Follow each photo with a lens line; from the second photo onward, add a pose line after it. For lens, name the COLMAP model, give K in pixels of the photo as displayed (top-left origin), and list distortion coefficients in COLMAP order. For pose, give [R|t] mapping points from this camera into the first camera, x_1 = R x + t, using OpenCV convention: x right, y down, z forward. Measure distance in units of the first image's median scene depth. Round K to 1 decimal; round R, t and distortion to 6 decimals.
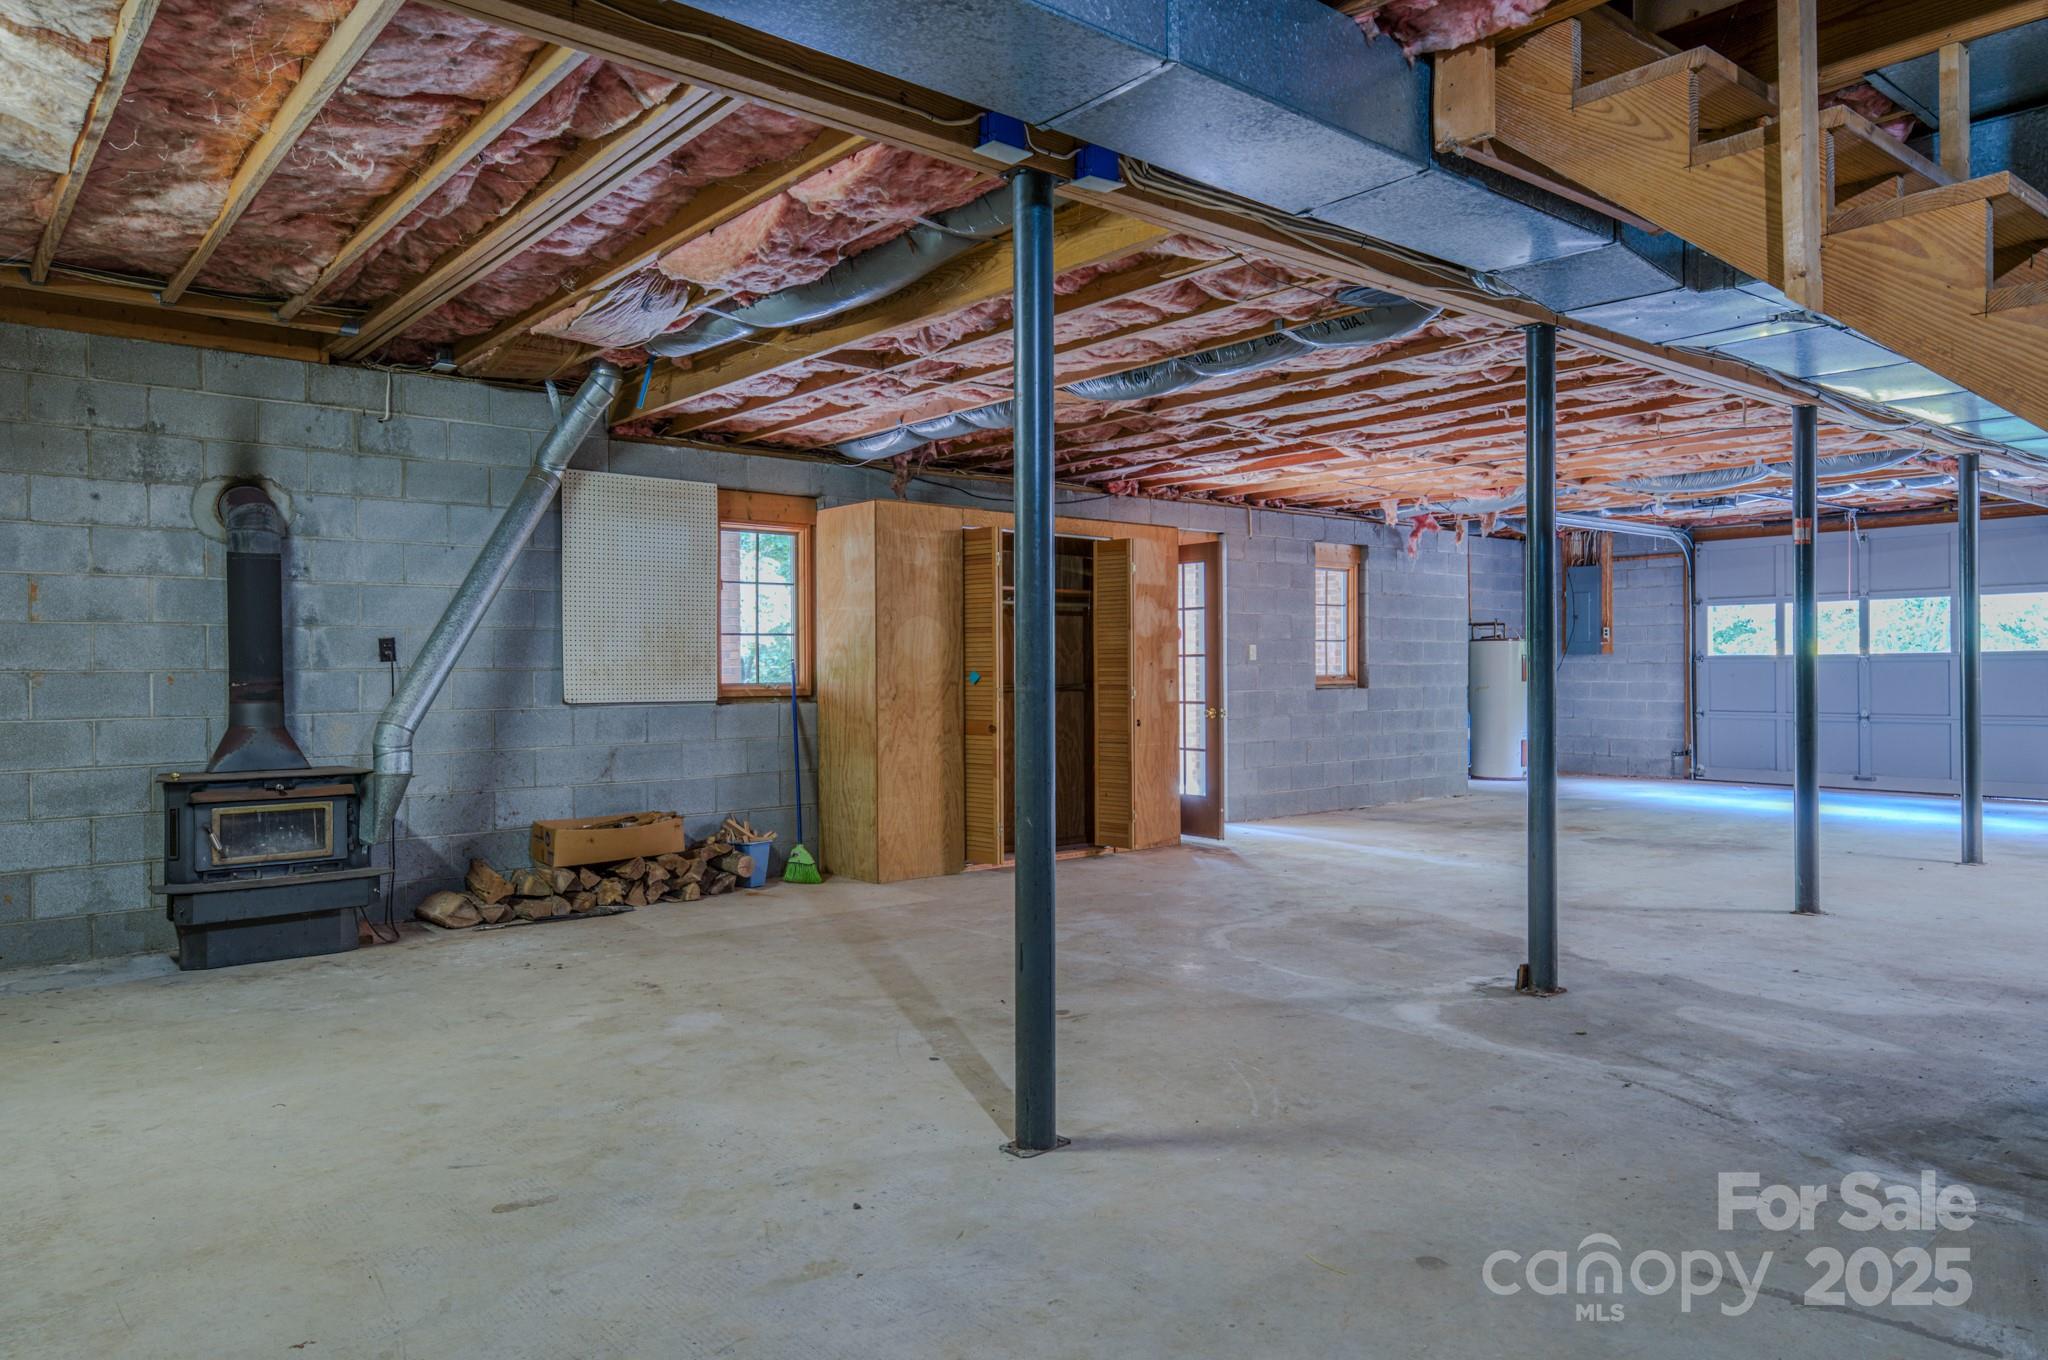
lens RADIAL K [[1343.3, 0, 1025.9], [0, 1343.3, 674.0], [0, 0, 1]] dist [0.022636, 0.000130]
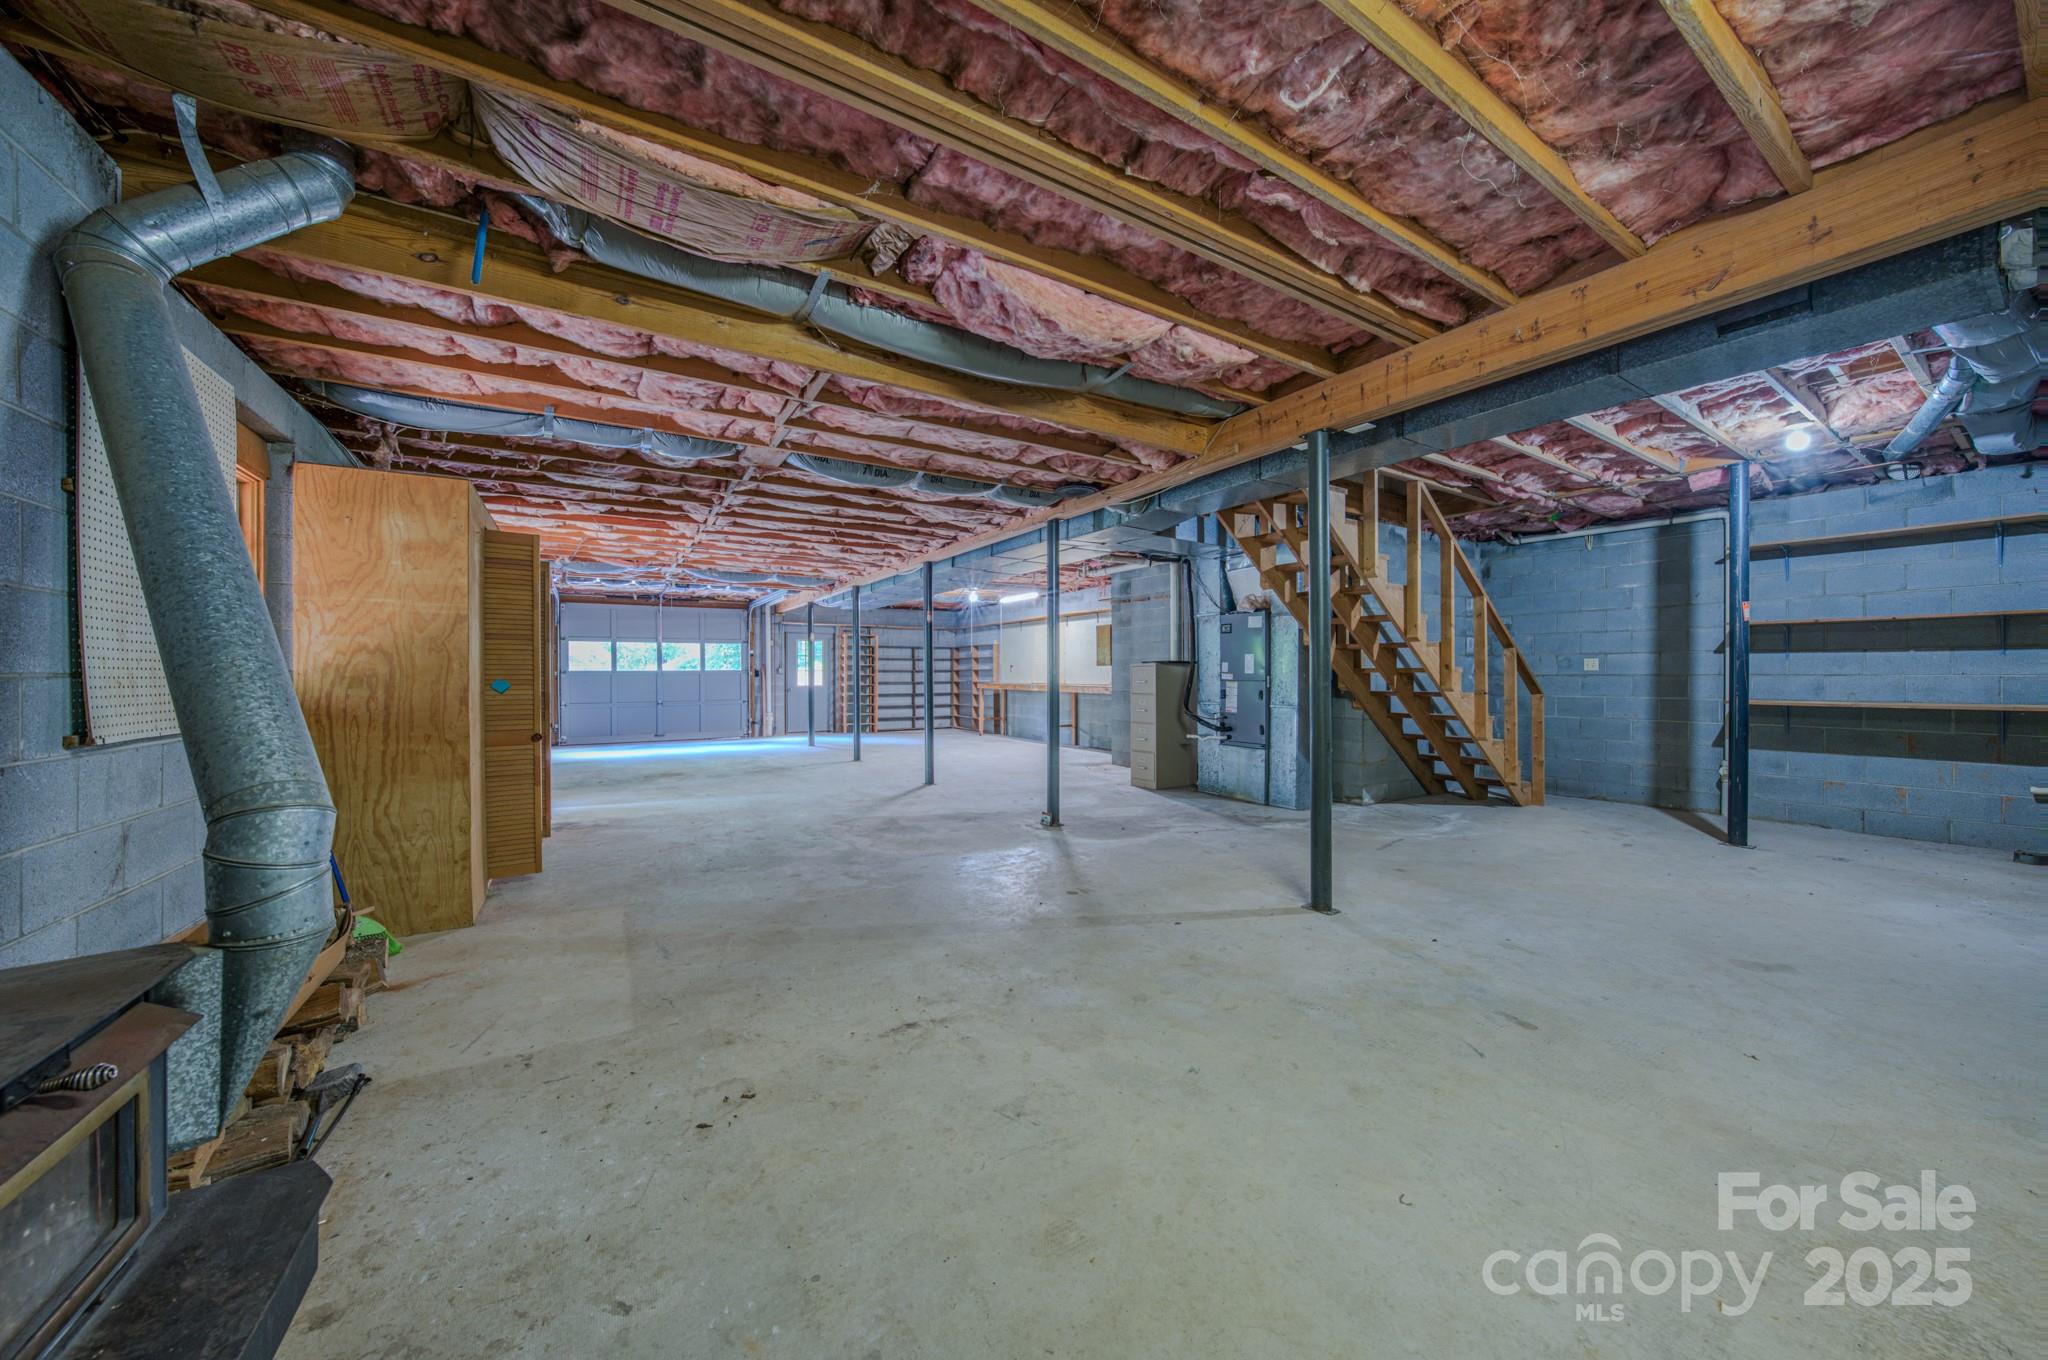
lens RADIAL K [[704.6, 0, 1029.3], [0, 704.6, 676.6], [0, 0, 1]] dist [-0.026338, 0.000120]
pose [[0.145809, 0.000209, 0.989313, -0.998116], [0.007600, 0.999970, -0.001332, -0.002342], [-0.989284, 0.007713, 0.145803, 1.160271]]
